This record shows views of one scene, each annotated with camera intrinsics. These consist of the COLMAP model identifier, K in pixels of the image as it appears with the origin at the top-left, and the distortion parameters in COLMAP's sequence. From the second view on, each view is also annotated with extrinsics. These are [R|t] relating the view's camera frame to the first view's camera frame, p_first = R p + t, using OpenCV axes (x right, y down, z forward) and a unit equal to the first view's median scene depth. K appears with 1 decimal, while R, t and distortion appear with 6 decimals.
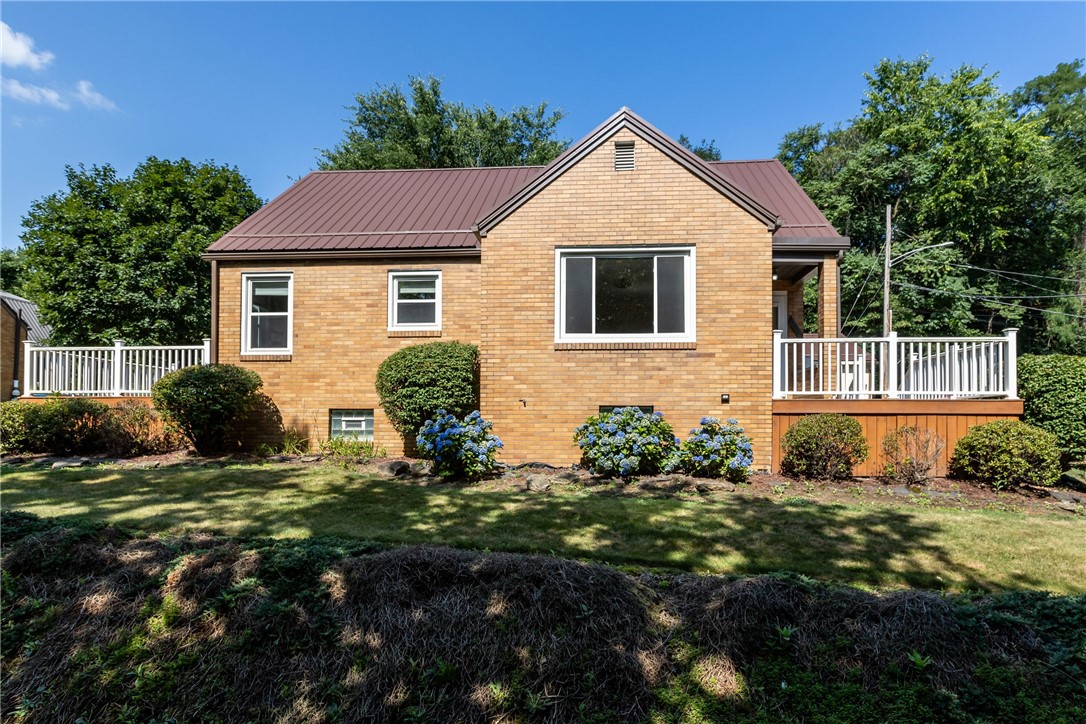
lens RADIAL K [[574.0, 0, 546.2], [0, 574.0, 380.0], [0, 0, 1]] dist [-0.018196, 0.000473]
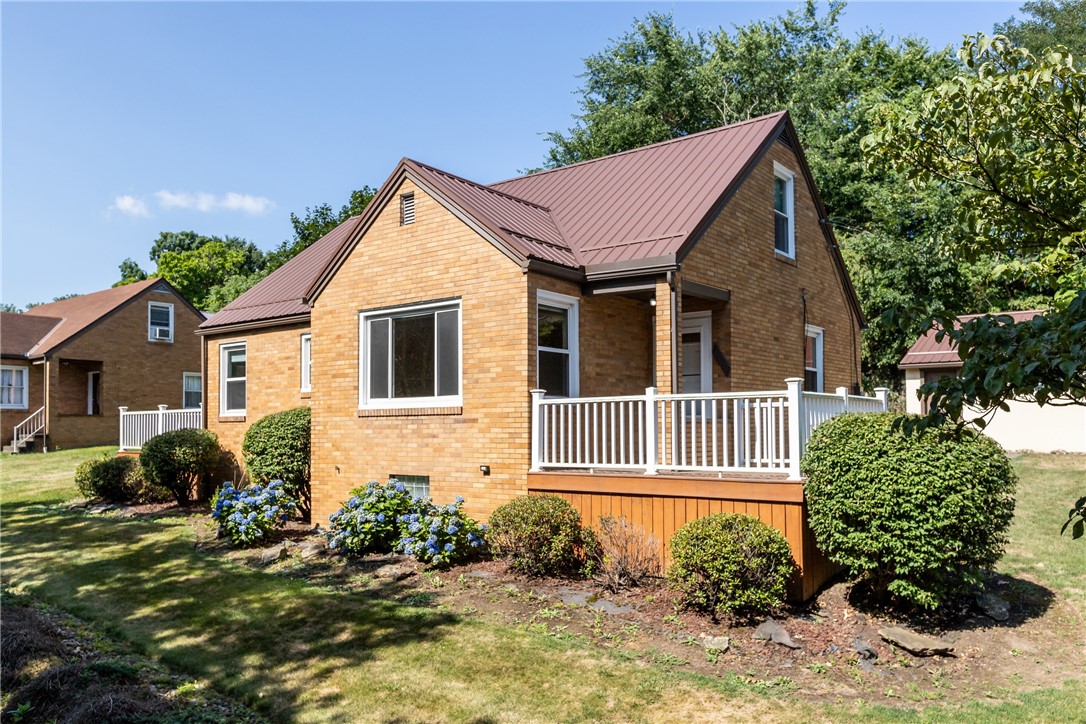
lens RADIAL K [[753.0, 0, 543.5], [0, 753.0, 363.2], [0, 0, 1]] dist [-0.032712, -0.004265]
pose [[0.859499, -0.057956, -0.507841, 0.956576], [0.053077, 0.998300, -0.024099, -0.096424], [0.508374, -0.006242, 0.861114, 0.045803]]
